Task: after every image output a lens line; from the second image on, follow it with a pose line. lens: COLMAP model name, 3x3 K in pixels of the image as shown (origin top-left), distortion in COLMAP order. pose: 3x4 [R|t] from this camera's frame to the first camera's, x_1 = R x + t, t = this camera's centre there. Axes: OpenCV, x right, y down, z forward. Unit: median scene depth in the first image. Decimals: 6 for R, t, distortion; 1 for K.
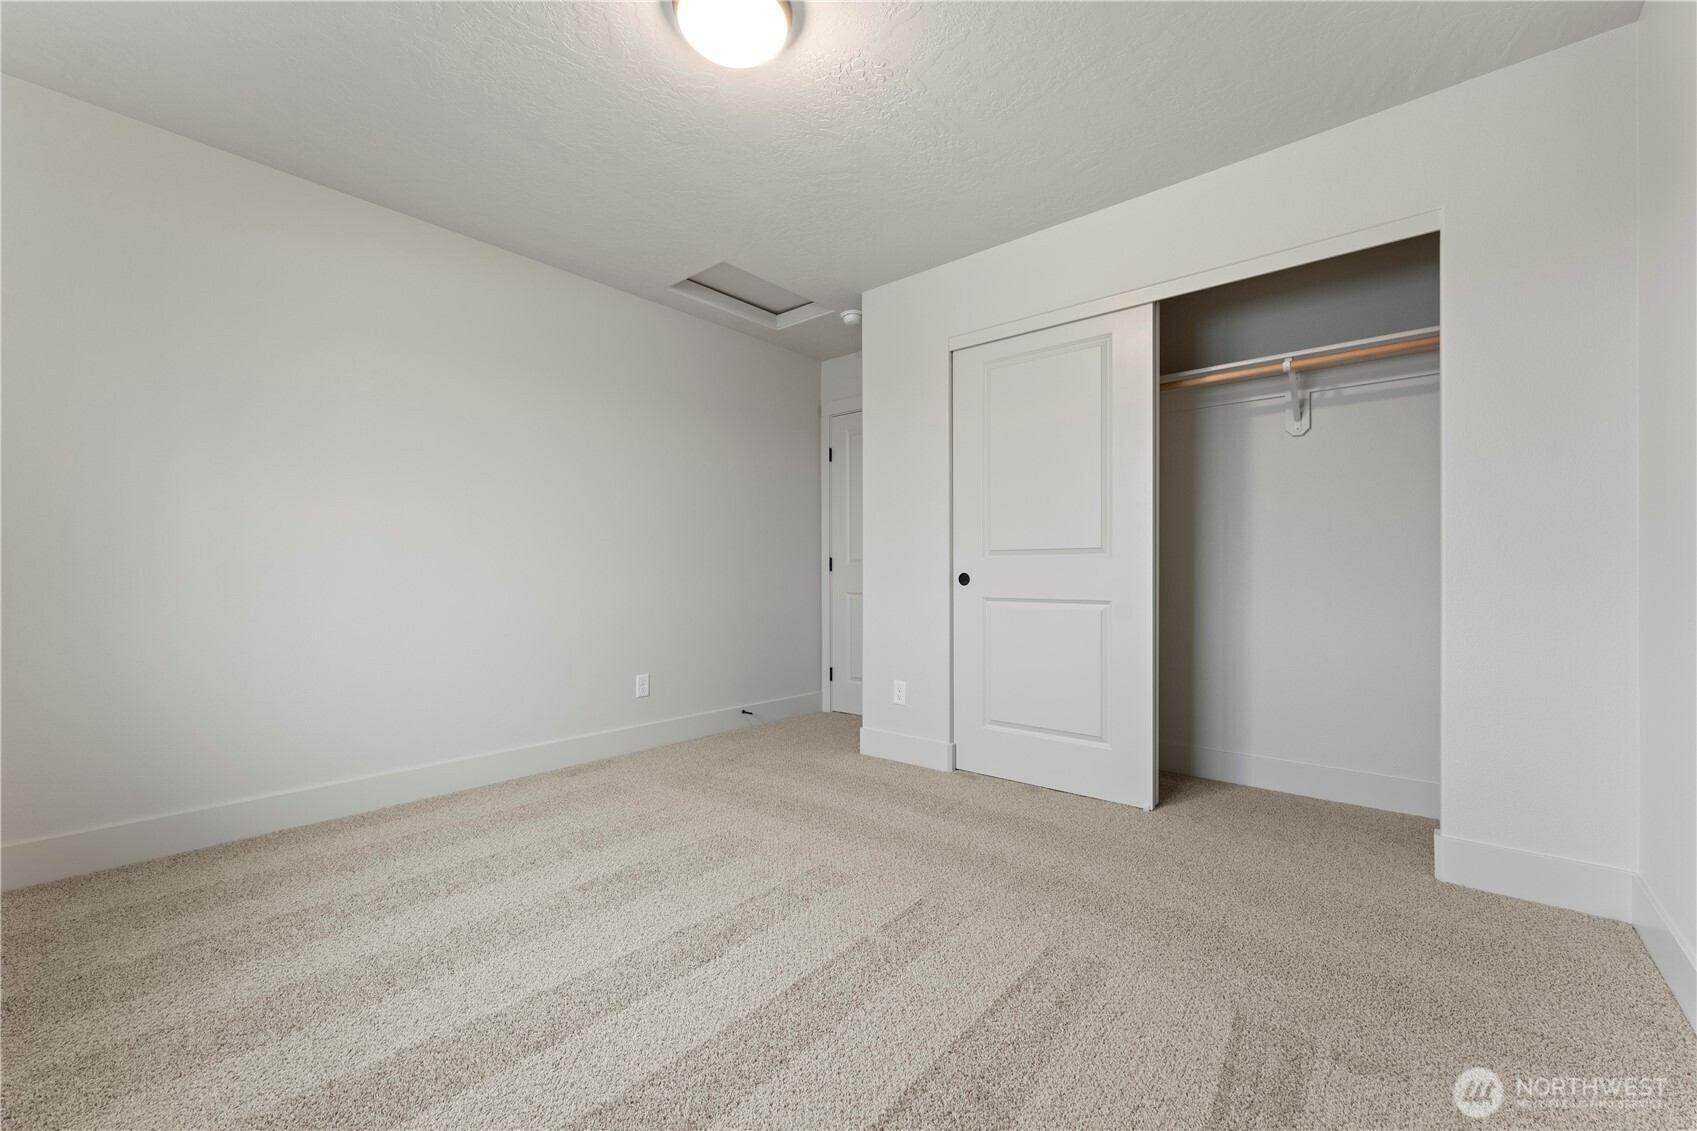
lens RADIAL K [[665.2, 0, 860.1], [0, 665.2, 566.5], [0, 0, 1]] dist [-0.000446, -0.000075]
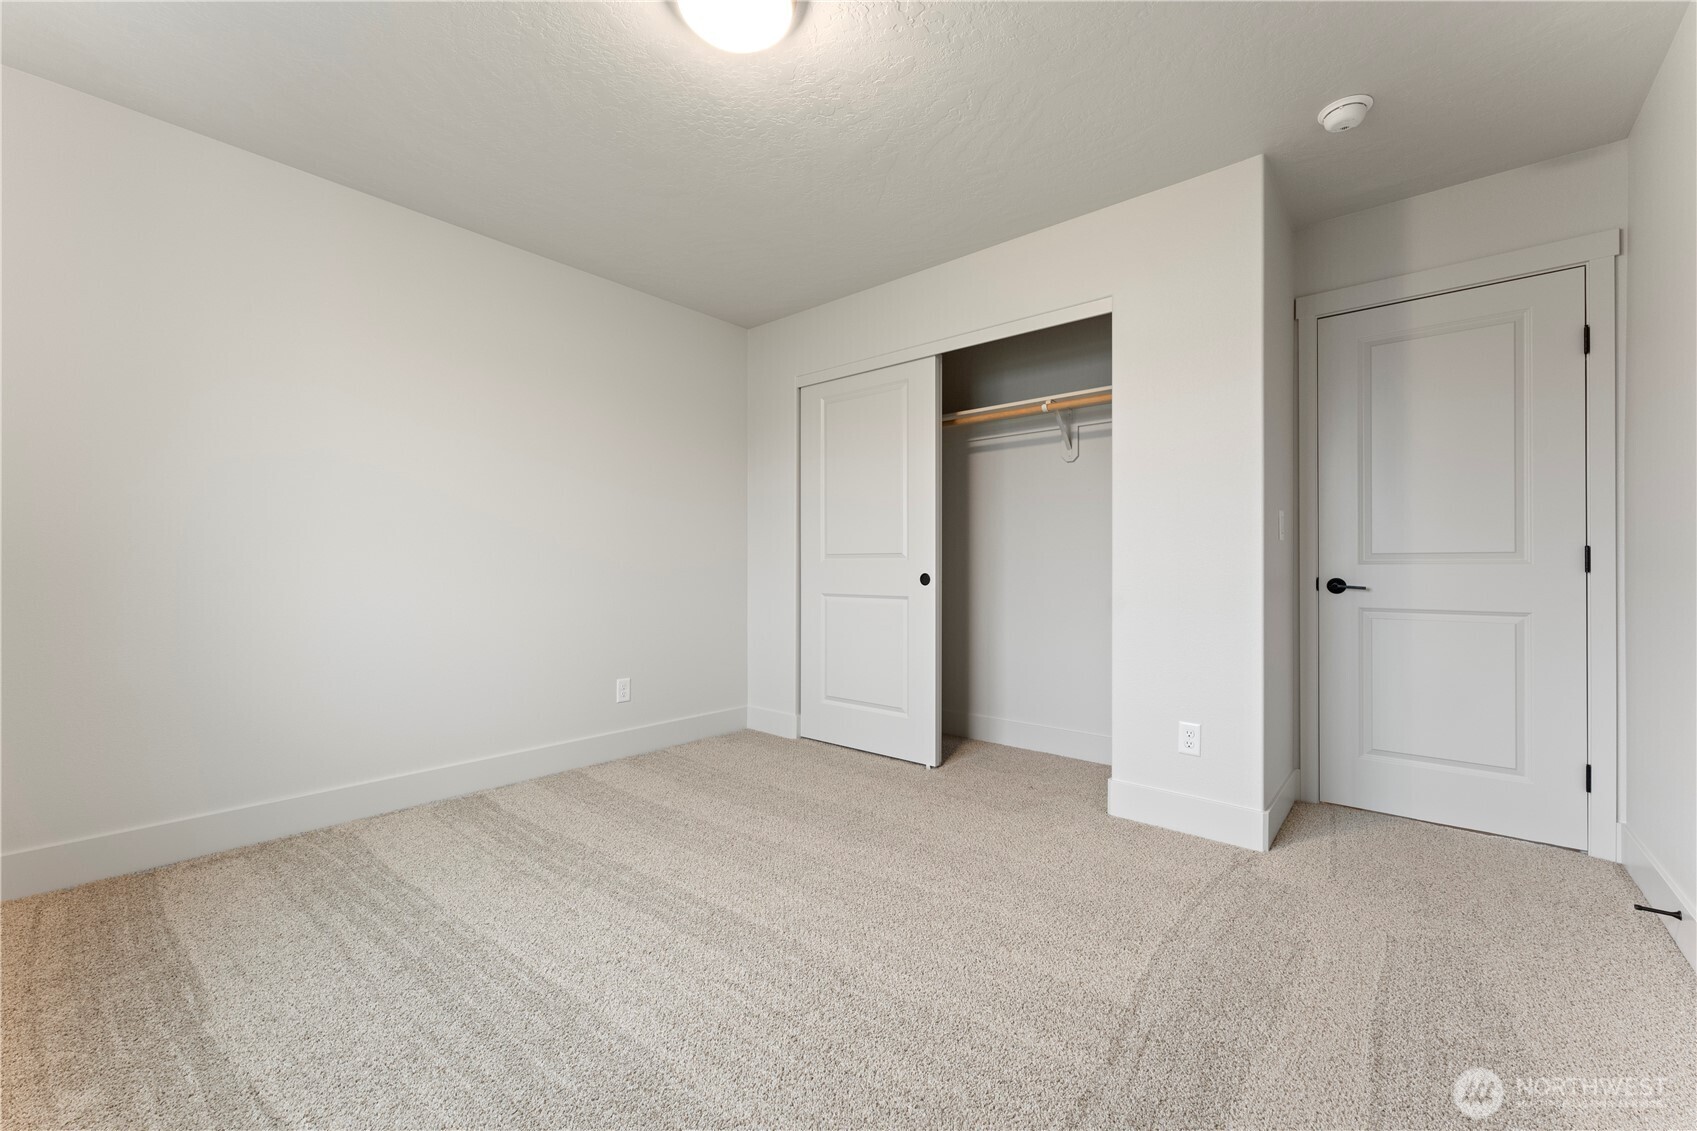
lens RADIAL K [[671.7, 0, 847.6], [0, 671.7, 563.2], [0, 0, 1]] dist [0.001087, -0.000081]
pose [[0.999916, 0.006636, -0.011091, 0.293534], [-0.006690, 0.999966, -0.004852, -0.003176], [0.011058, 0.004926, 0.999927, -0.253974]]
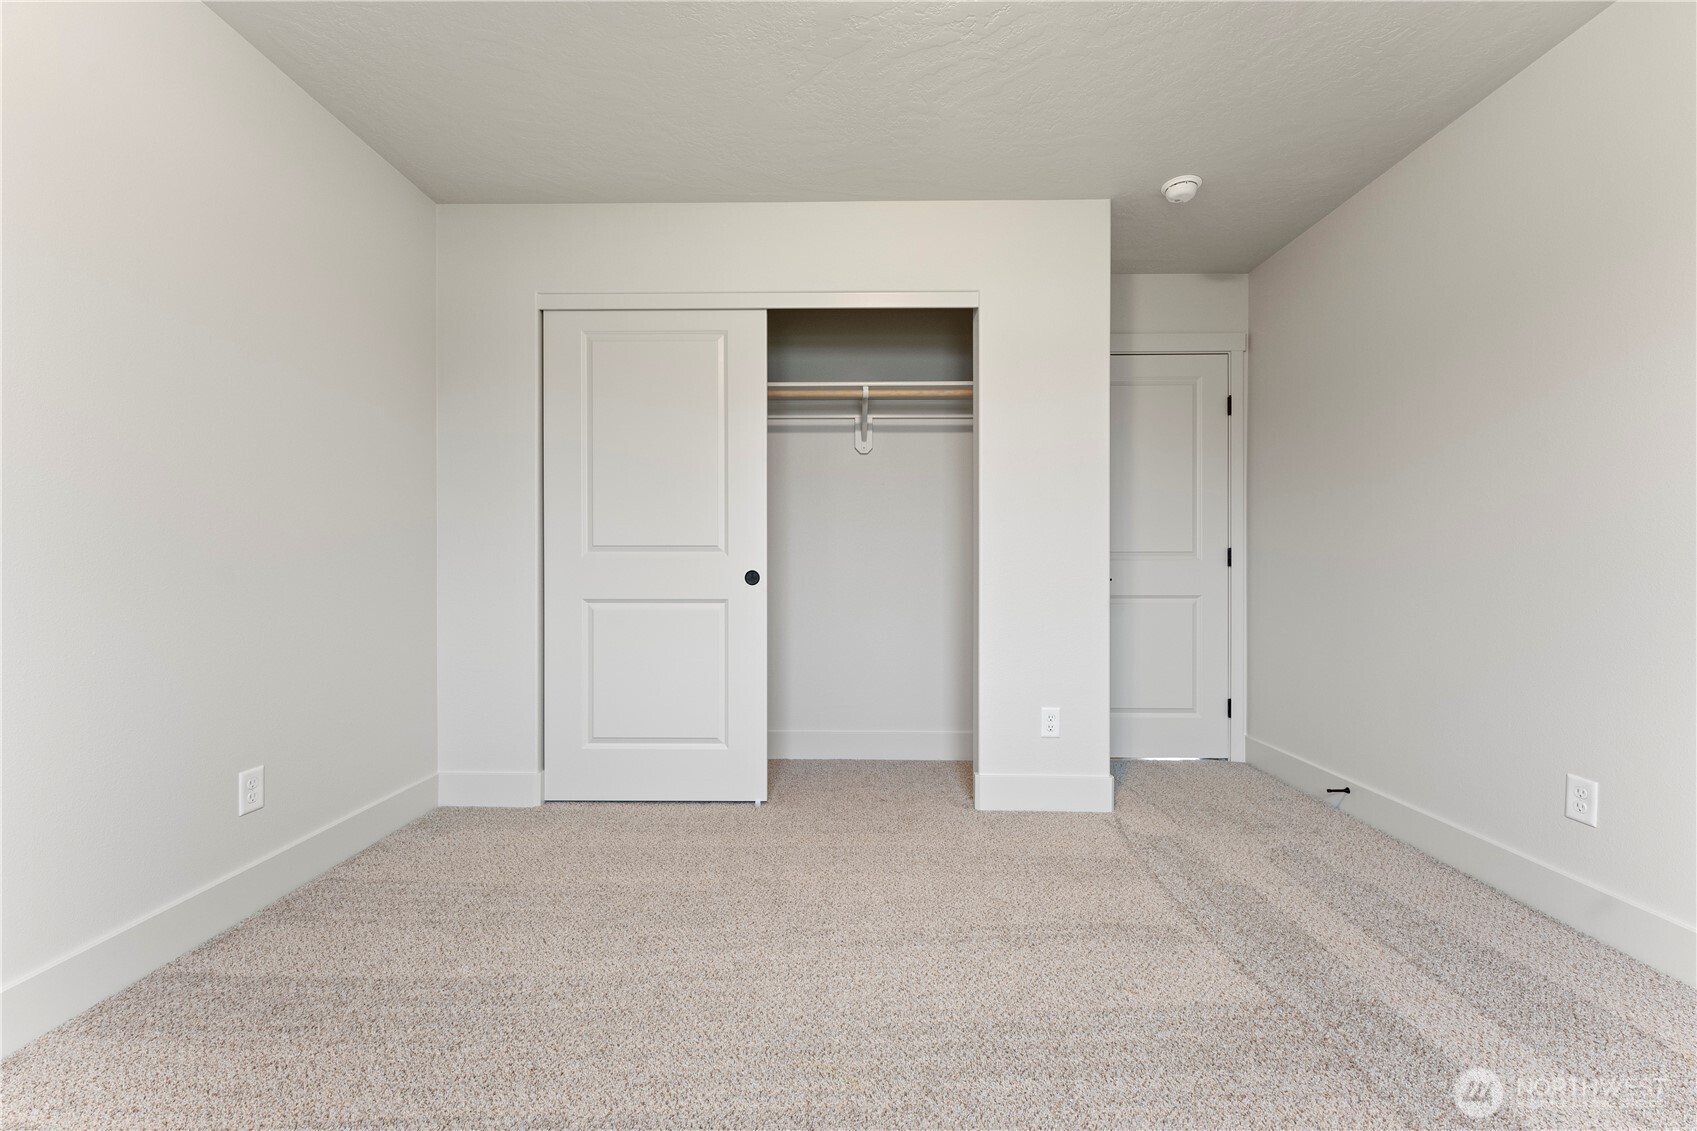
lens RADIAL K [[671.7, 0, 847.6], [0, 671.7, 563.2], [0, 0, 1]] dist [0.001087, -0.000081]
pose [[0.778612, 0.005231, 0.627484, -0.117829], [-0.005180, 0.999985, -0.001908, -0.001380], [-0.627484, -0.001765, 0.778627, 0.105803]]
